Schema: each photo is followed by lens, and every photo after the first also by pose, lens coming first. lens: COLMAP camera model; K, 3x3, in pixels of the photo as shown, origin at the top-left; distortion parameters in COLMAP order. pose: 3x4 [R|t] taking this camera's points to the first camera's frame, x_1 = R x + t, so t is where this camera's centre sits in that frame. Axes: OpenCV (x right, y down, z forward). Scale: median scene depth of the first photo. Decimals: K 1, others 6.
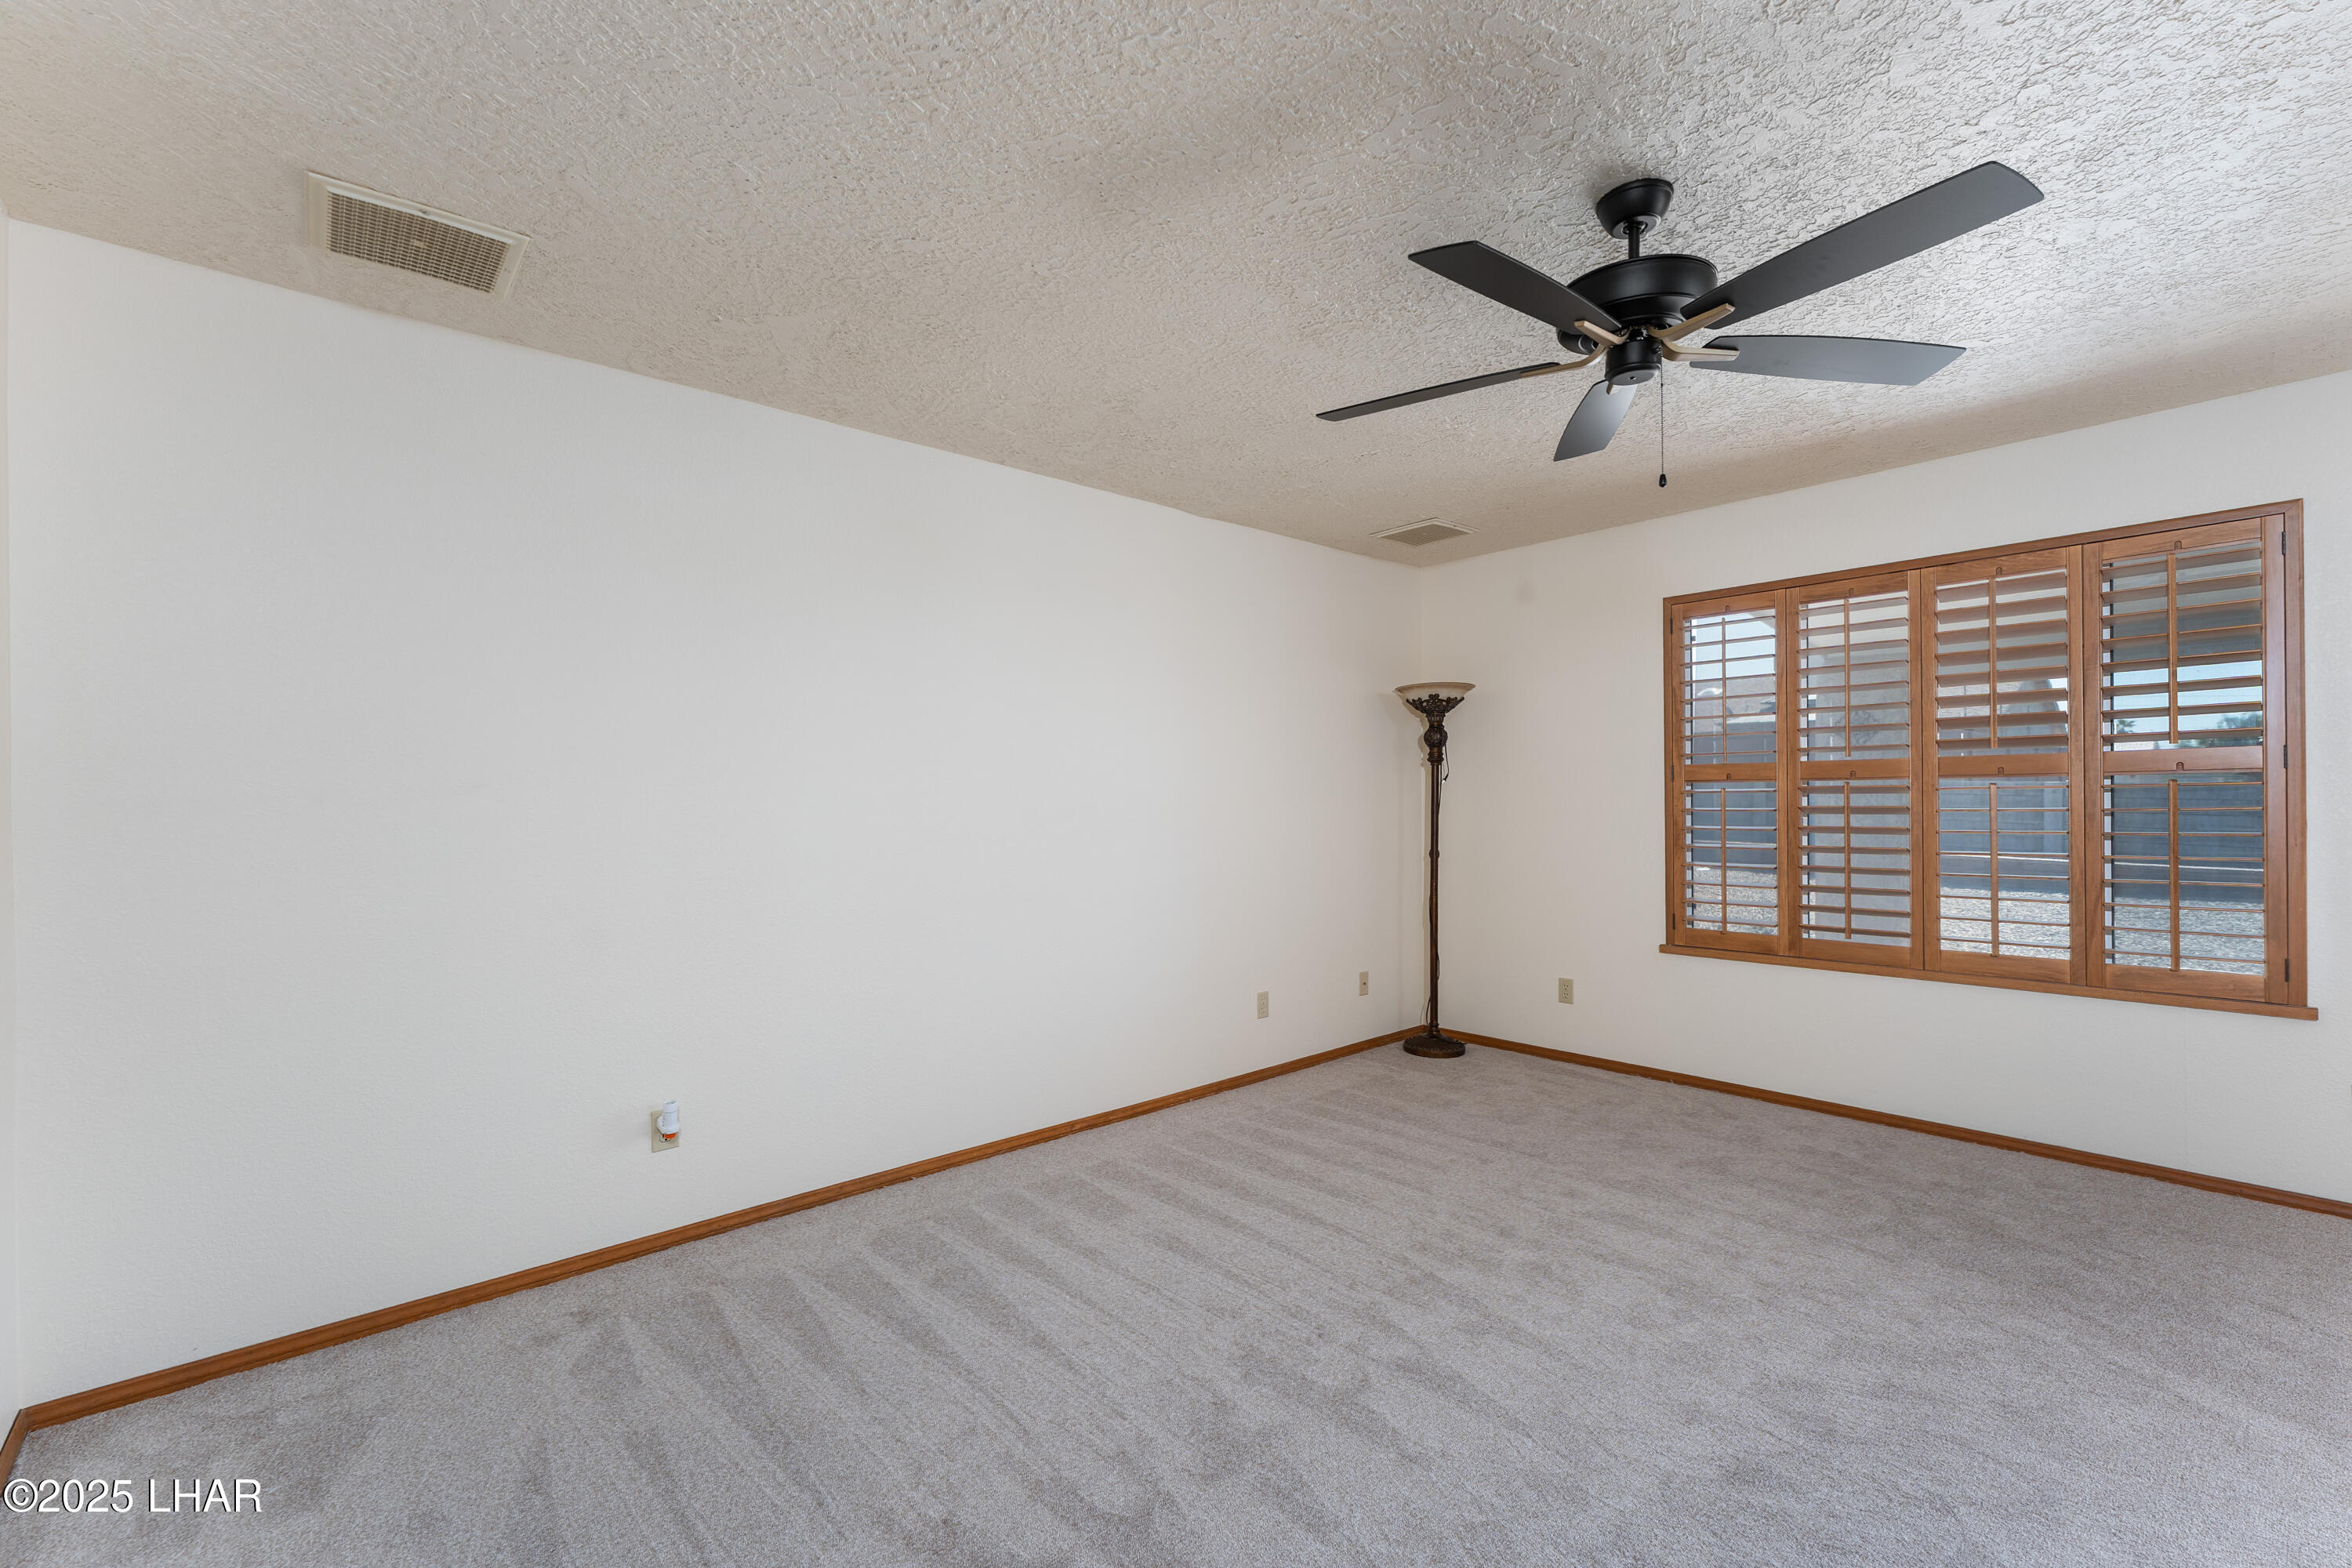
lens RADIAL K [[989.0, 0, 1165.6], [0, 989.0, 801.8], [0, 0, 1]] dist [-0.000301, -0.000310]
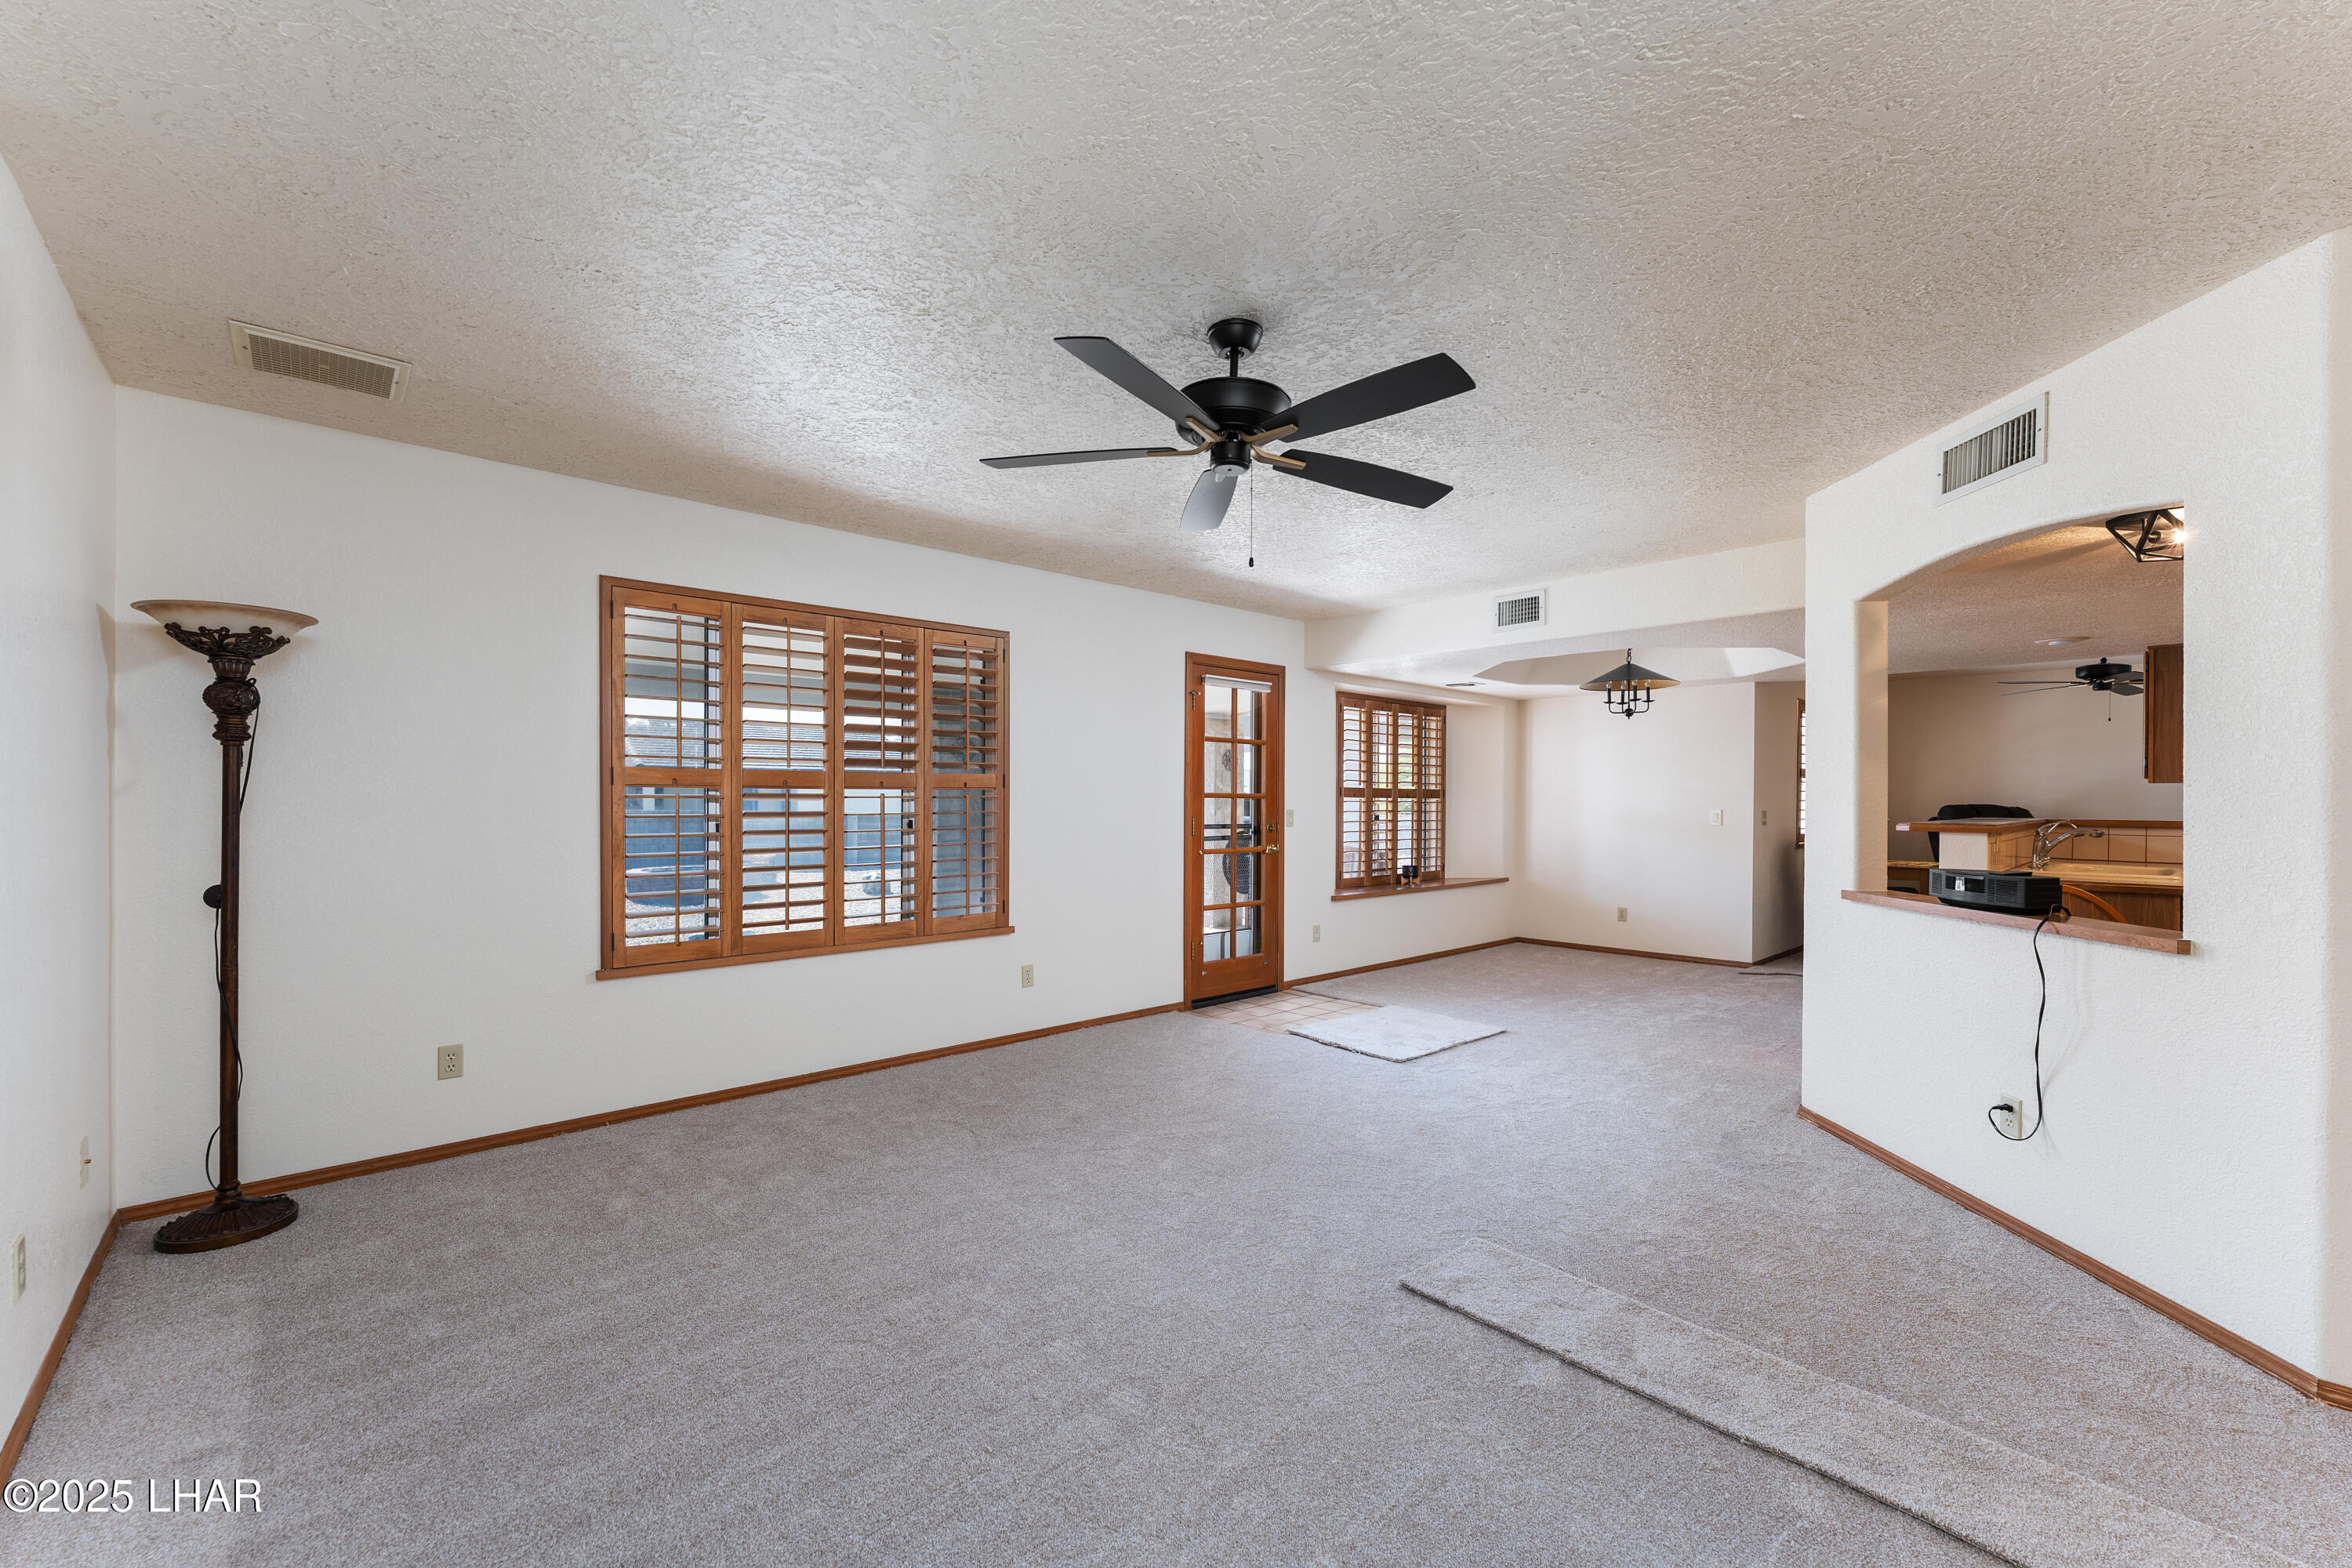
lens RADIAL K [[943.4, 0, 1168.1], [0, 943.4, 808.5], [0, 0, 1]] dist [0.001067, 0.000102]
pose [[-0.016918, 0.000526, 0.999857, -0.406684], [0.000854, 1.000000, -0.000511, 0.002112], [-0.999857, 0.000846, -0.016919, 0.611345]]
